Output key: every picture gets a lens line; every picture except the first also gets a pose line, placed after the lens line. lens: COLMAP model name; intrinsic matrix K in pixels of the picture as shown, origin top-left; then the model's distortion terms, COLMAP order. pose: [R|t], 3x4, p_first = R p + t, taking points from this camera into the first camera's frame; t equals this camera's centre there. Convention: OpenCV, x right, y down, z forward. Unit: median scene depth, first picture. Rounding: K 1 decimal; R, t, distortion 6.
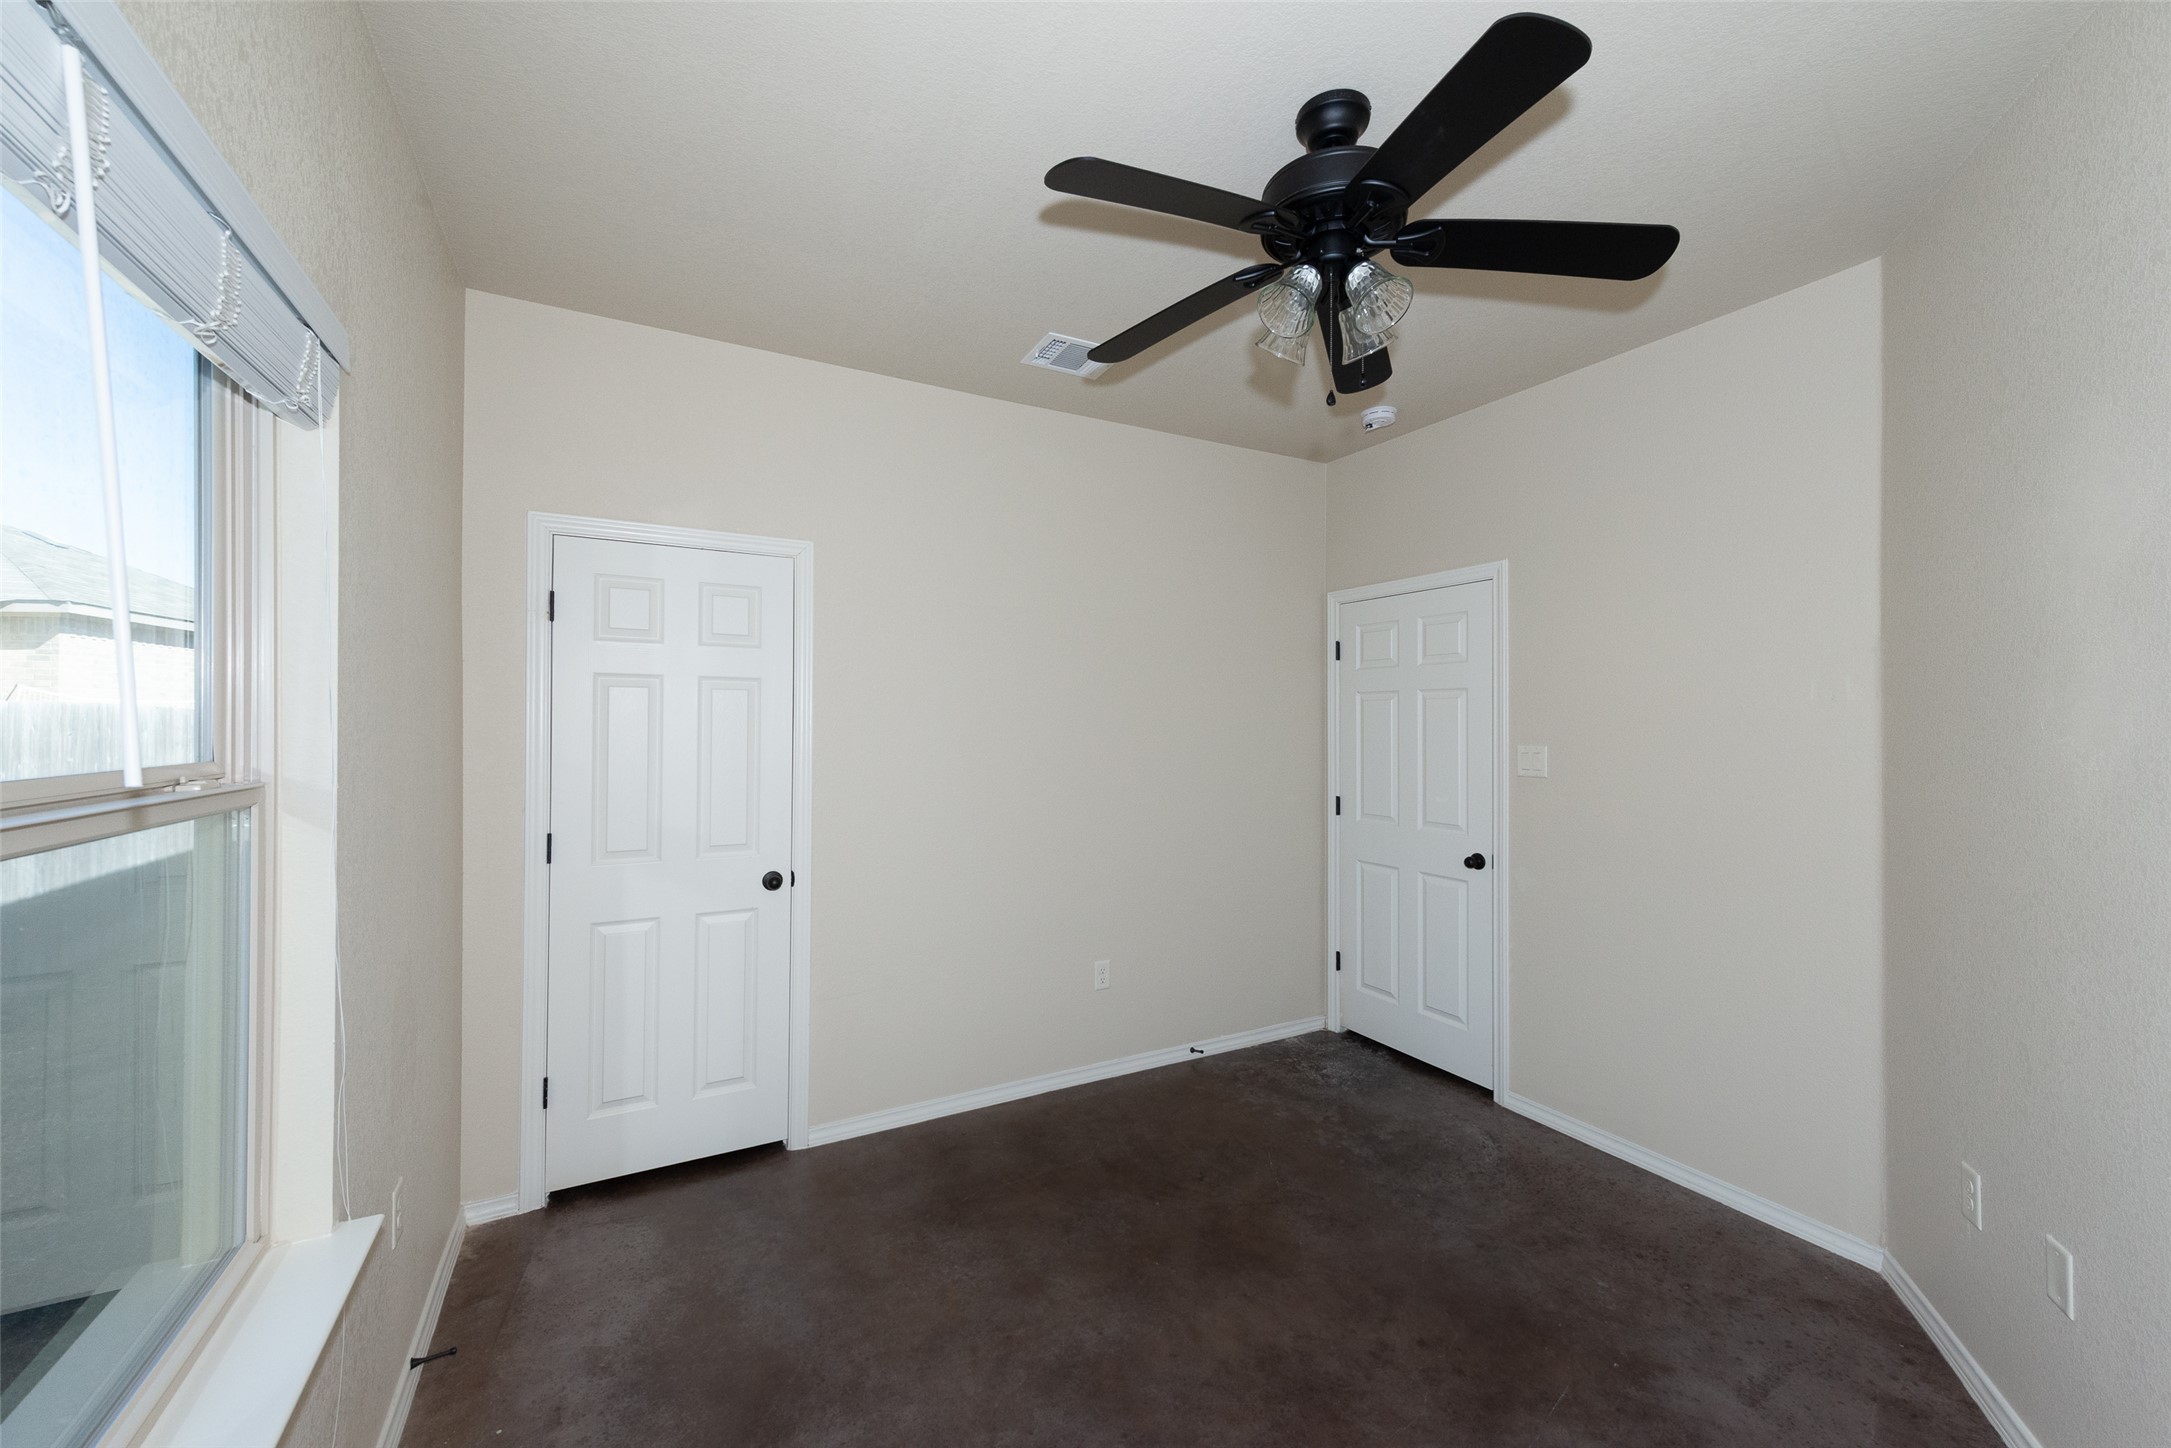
lens RADIAL K [[847.5, 0, 1088.4], [0, 847.5, 721.5], [0, 0, 1]] dist [0.016647, -0.006166]
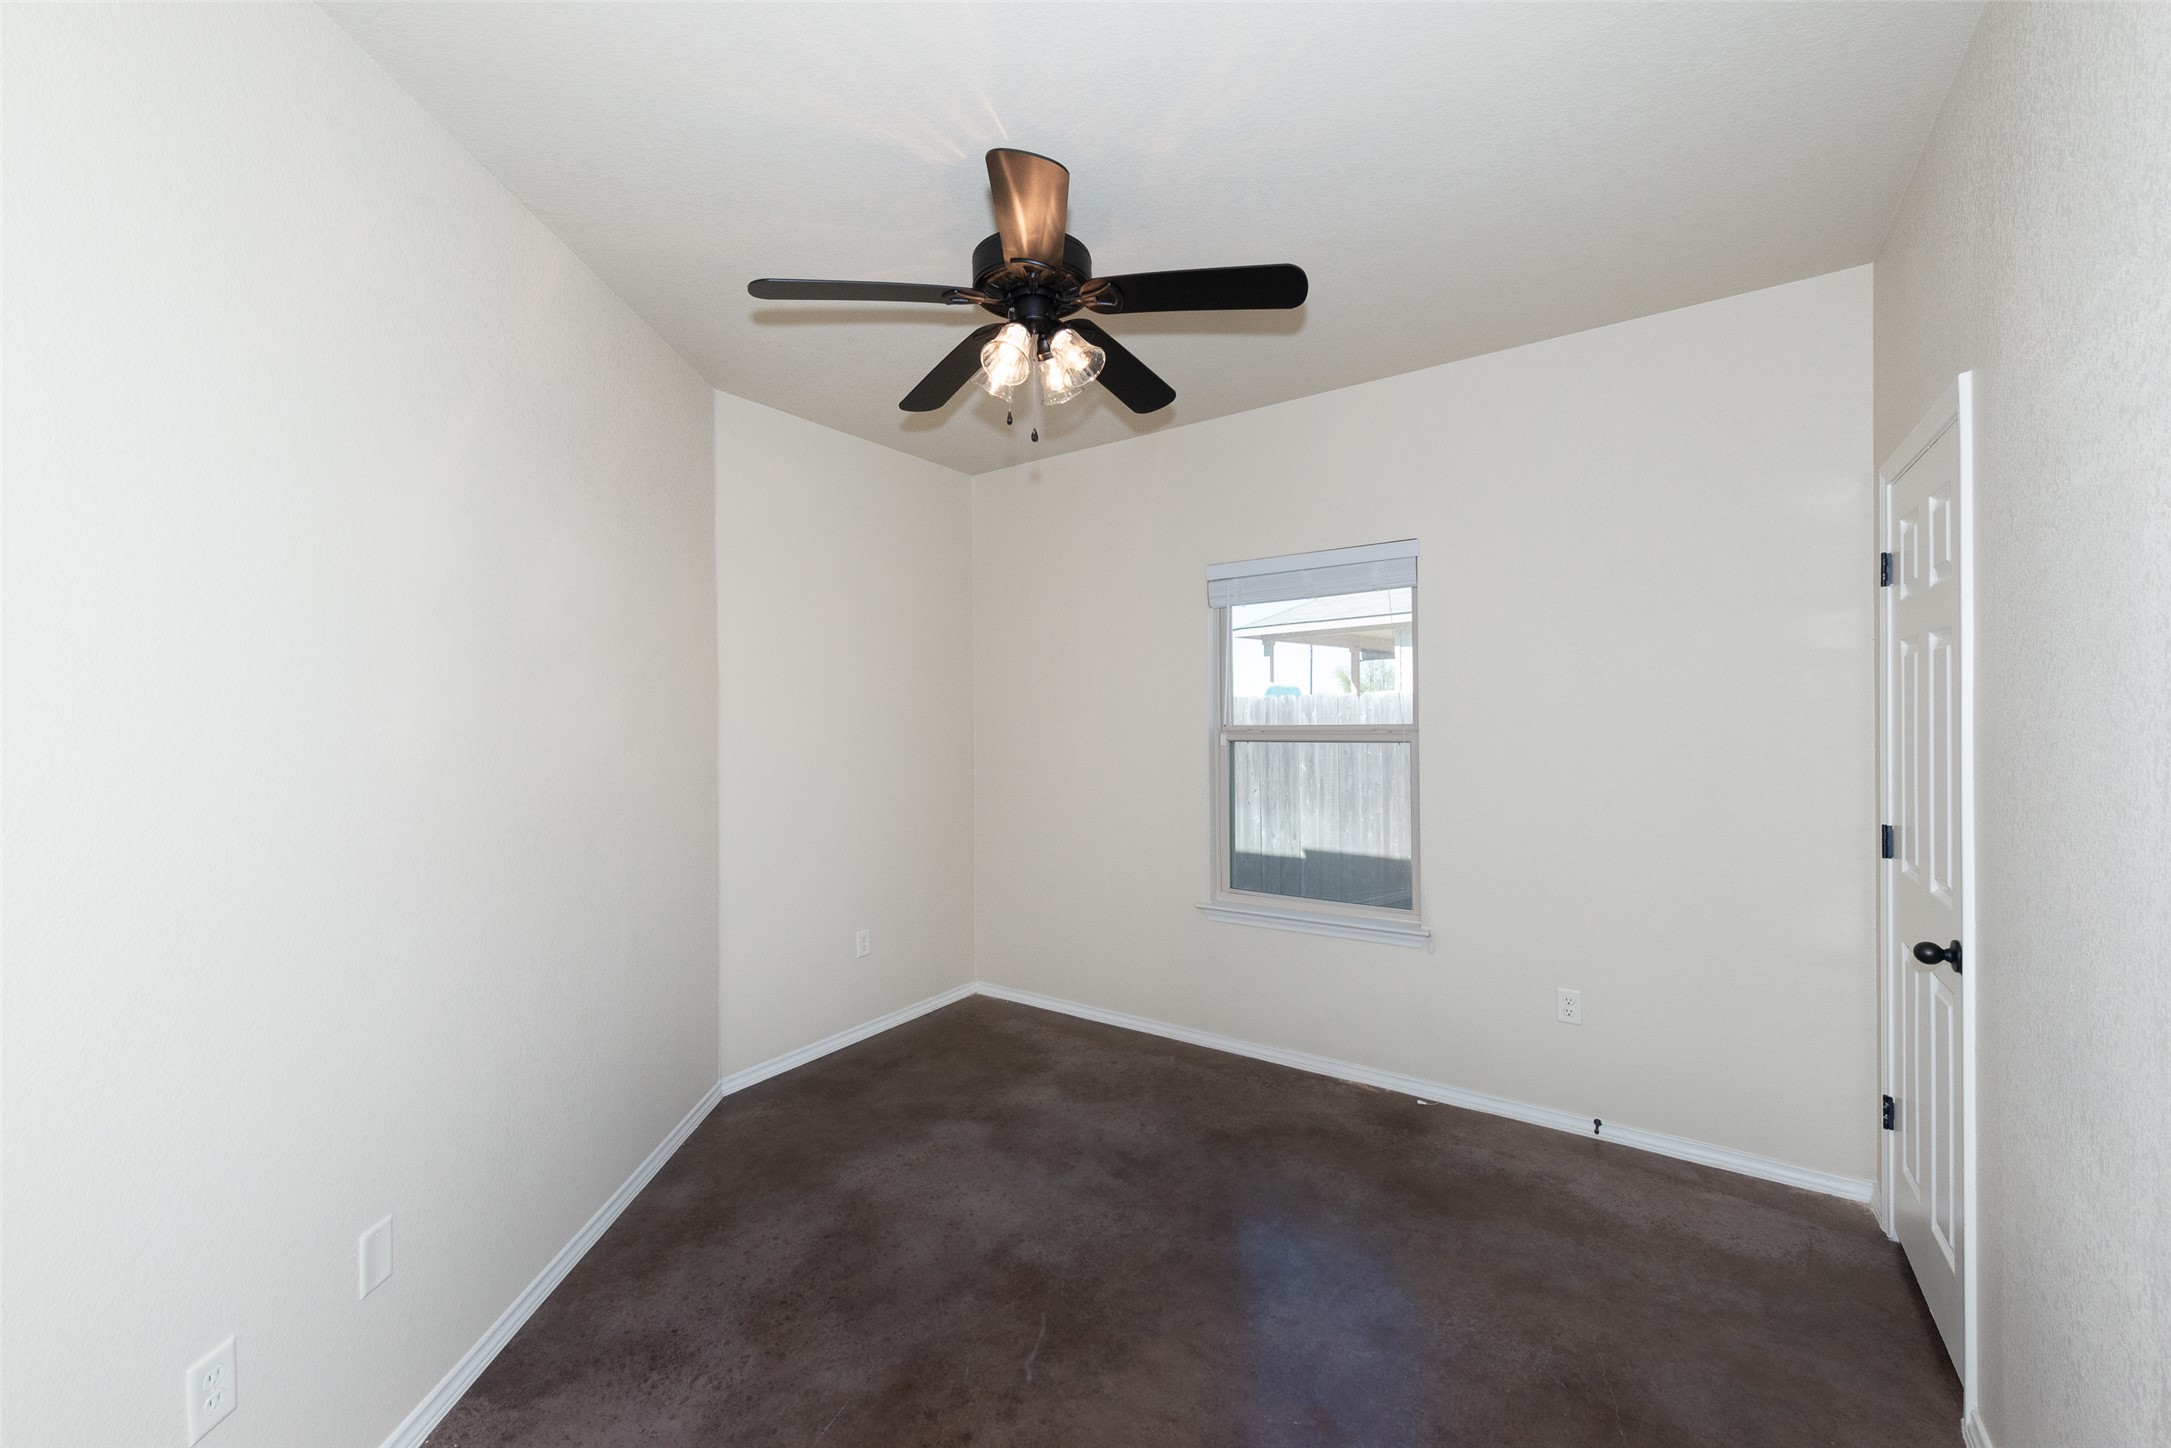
lens RADIAL K [[847.5, 0, 1088.4], [0, 847.5, 721.5], [0, 0, 1]] dist [0.016647, -0.006166]
pose [[-0.892106, 0.012457, -0.451654, 0.683476], [0.011339, 0.999922, 0.005182, 0.012685], [0.451683, -0.000499, -0.892178, 1.885106]]
